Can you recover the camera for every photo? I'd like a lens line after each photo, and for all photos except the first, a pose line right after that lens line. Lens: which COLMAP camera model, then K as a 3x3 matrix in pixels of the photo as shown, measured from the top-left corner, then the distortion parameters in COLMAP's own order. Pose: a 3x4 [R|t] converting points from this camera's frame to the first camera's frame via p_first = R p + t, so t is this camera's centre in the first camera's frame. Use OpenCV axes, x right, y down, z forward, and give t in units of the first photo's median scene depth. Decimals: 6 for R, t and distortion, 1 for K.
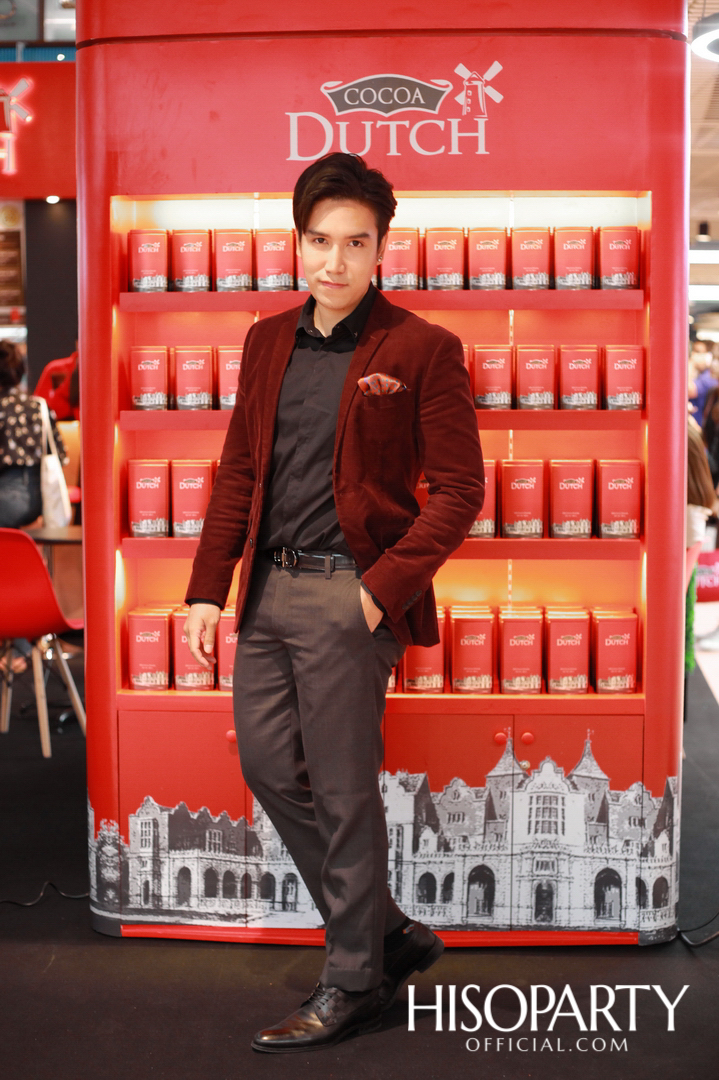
lens RADIAL K [[1691.3, 0, 363.3], [0, 1691.3, 560.5], [0, 0, 1]] dist [-0.119933, 0.000000]
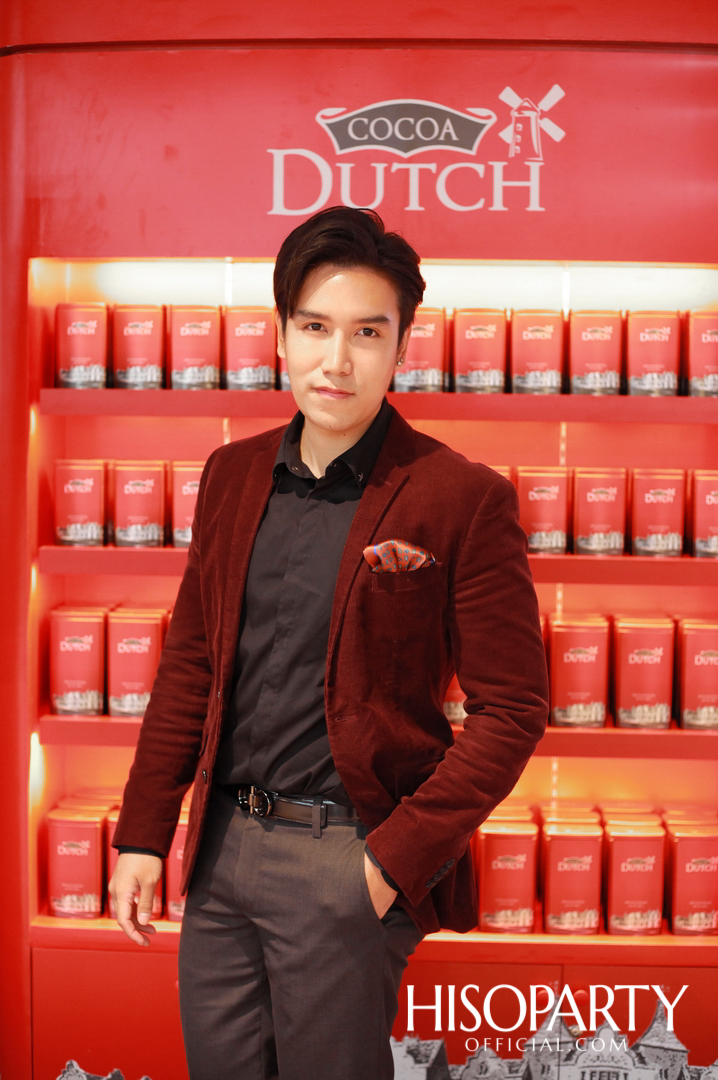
lens RADIAL K [[1691.3, 0, 367.2], [0, 1691.3, 575.2], [0, 0, 1]] dist [-0.119933, 0.000000]
pose [[0.999830, 0.015453, 0.010056, -0.007070], [-0.015323, 0.999799, -0.012892, -0.069435], [-0.010254, 0.012736, 0.999866, 0.258125]]
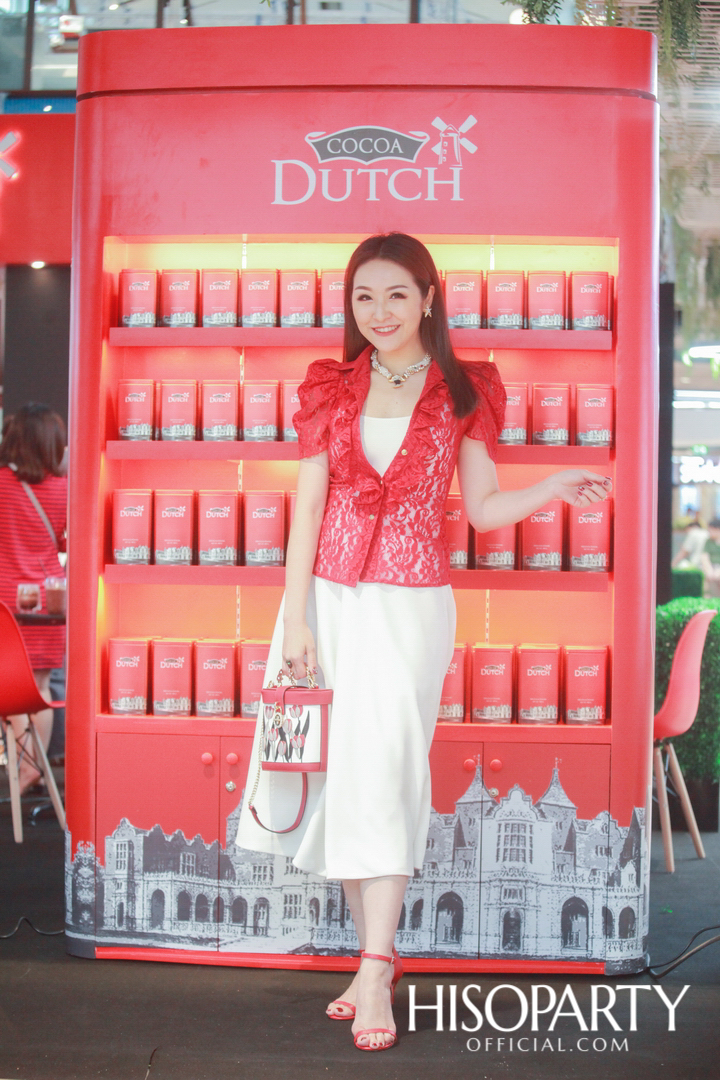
lens RADIAL K [[2128.5, 0, 352.4], [0, 2128.5, 546.5], [0, 0, 1]] dist [-0.375590, 0.000000]
pose [[0.999509, 0.016506, -0.026647, 0.042146], [-0.018766, 0.996039, -0.086915, 0.085978], [0.025107, 0.087372, 0.995859, -0.284273]]
